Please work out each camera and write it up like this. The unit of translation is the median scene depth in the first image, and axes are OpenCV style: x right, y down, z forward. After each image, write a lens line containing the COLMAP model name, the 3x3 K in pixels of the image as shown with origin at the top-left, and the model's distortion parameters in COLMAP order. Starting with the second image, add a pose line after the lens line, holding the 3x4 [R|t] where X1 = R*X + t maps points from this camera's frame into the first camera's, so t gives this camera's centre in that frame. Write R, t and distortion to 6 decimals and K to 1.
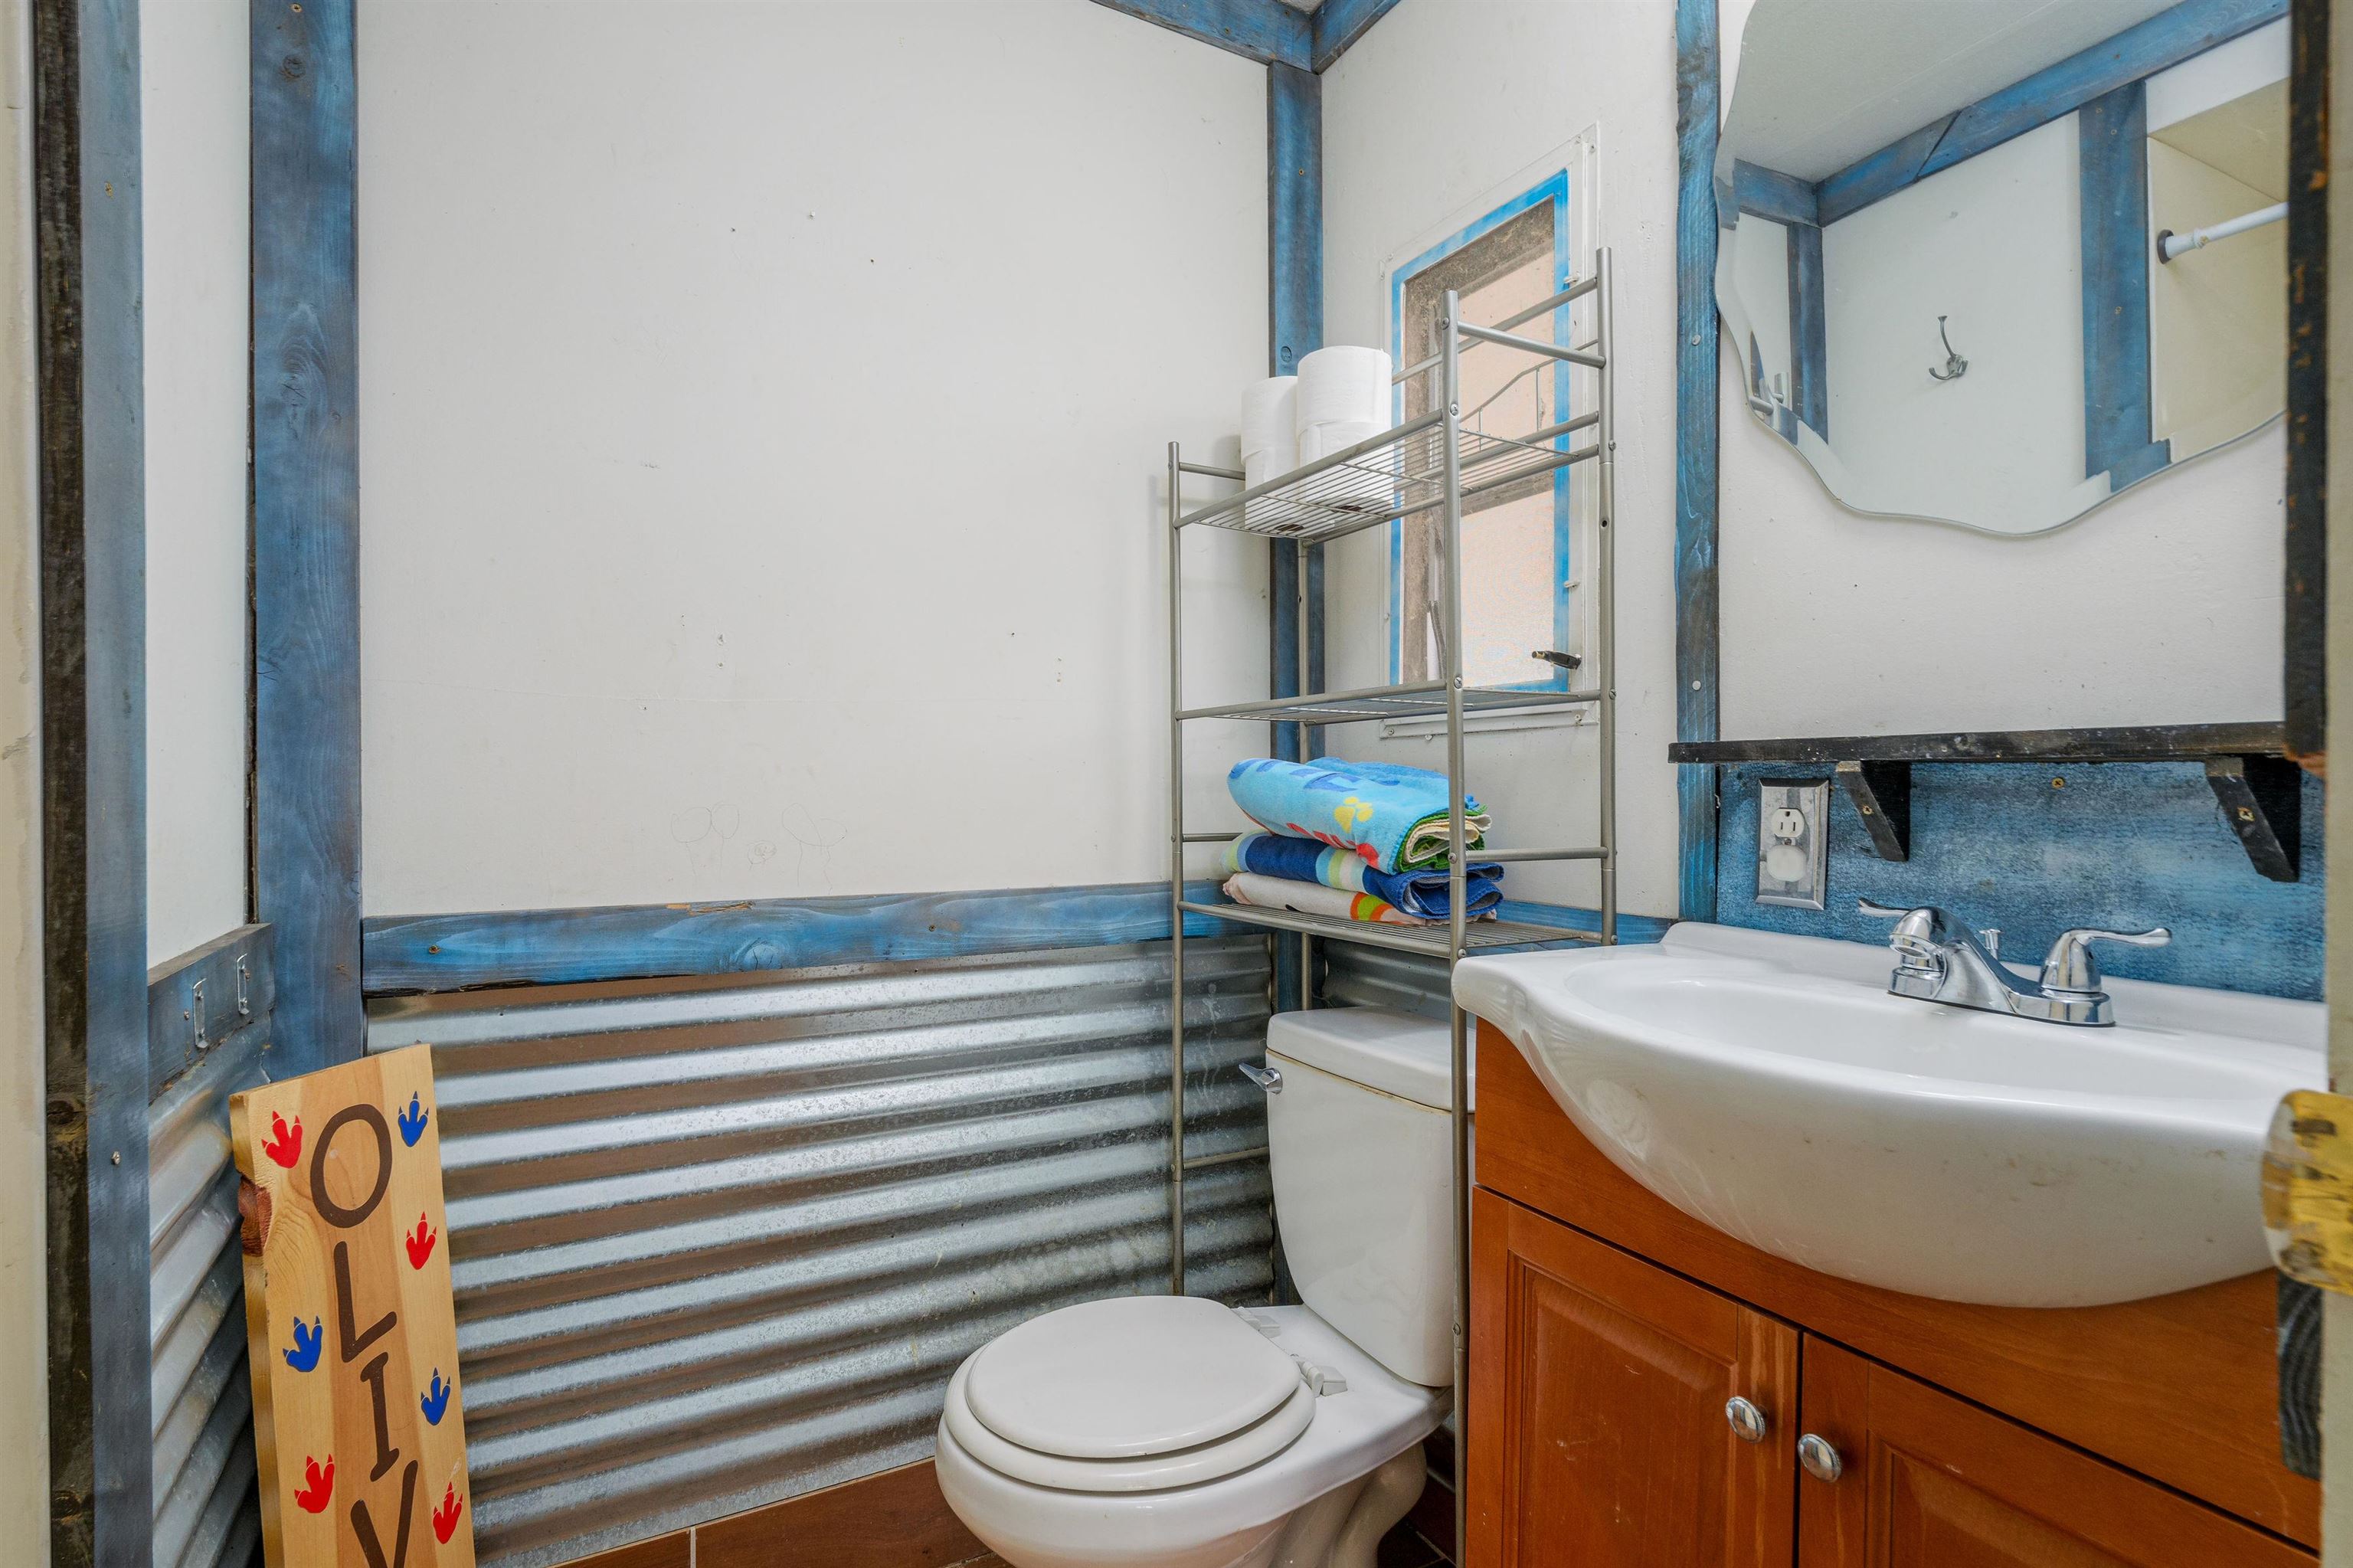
lens RADIAL K [[1150.4, 0, 1180.6], [0, 1150.4, 791.6], [0, 0, 1]] dist [-0.005815, -0.002237]
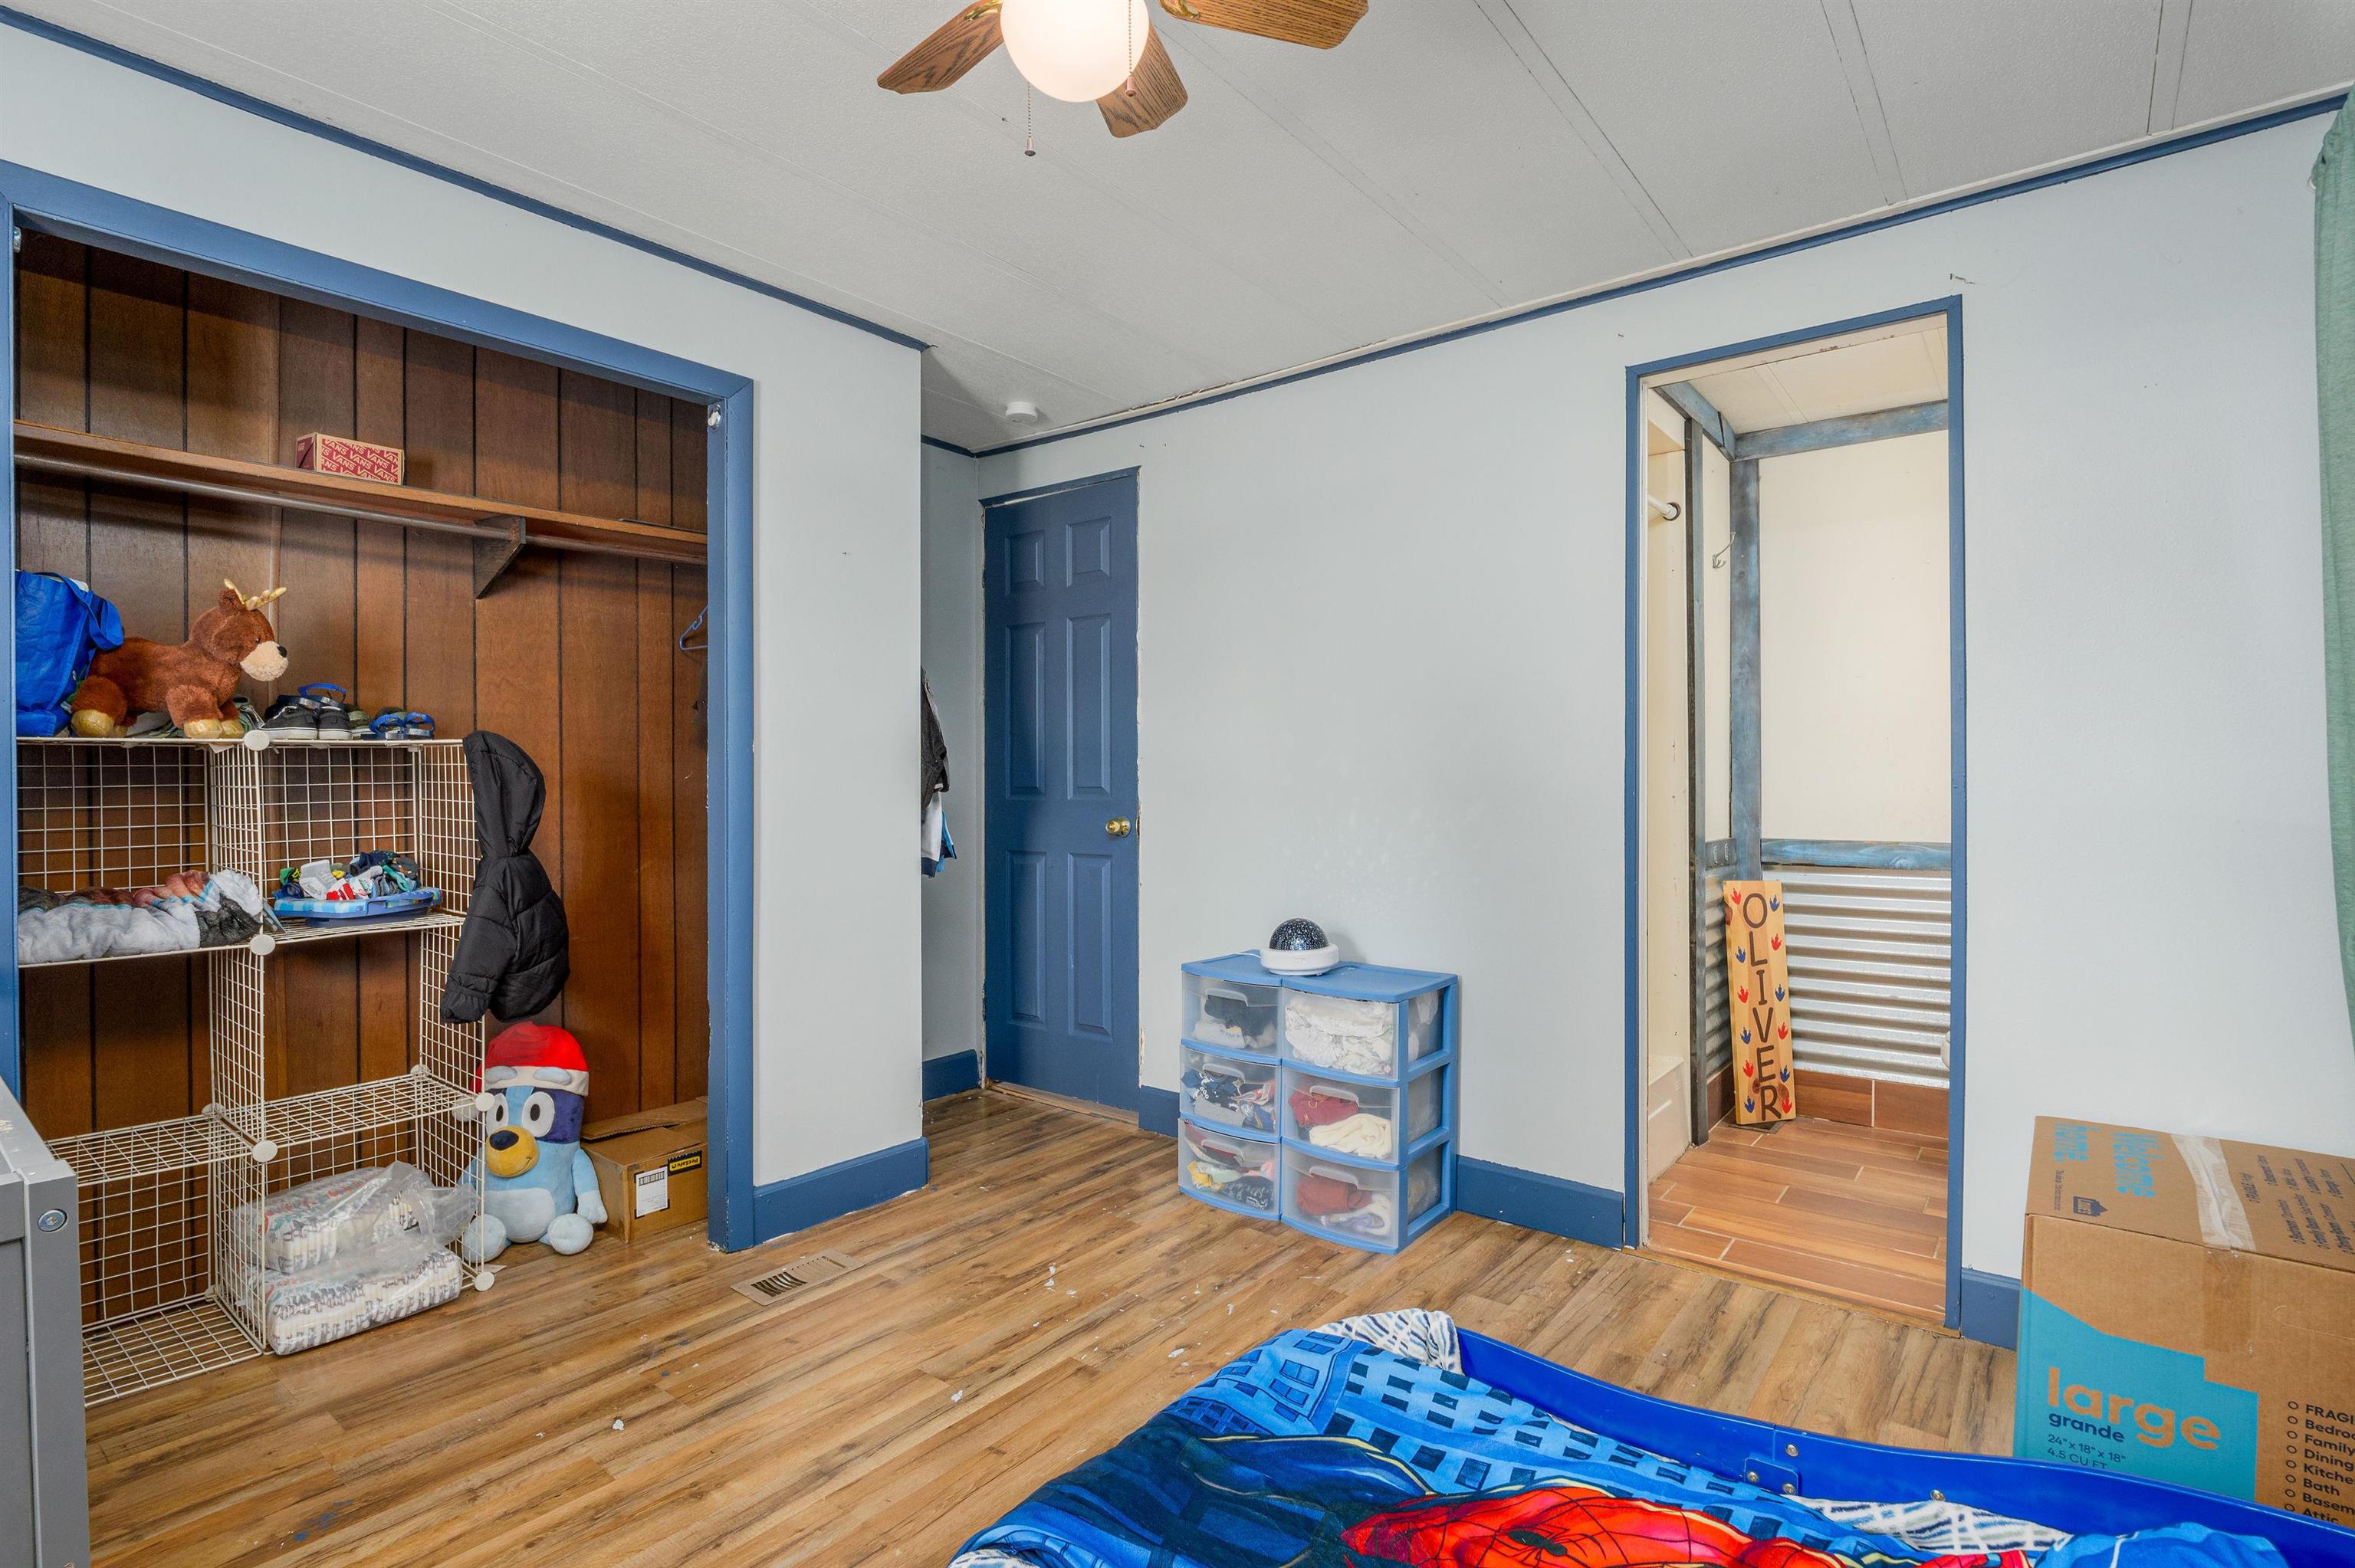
lens RADIAL K [[1151.2, 0, 1157.5], [0, 1151.2, 776.9], [0, 0, 1]] dist [-0.005815, -0.002237]
pose [[0.389367, 0.001418, -0.921082, 1.576668], [-0.004815, 0.999988, -0.000496, -0.048988], [0.921070, 0.004628, 0.389369, -1.789324]]
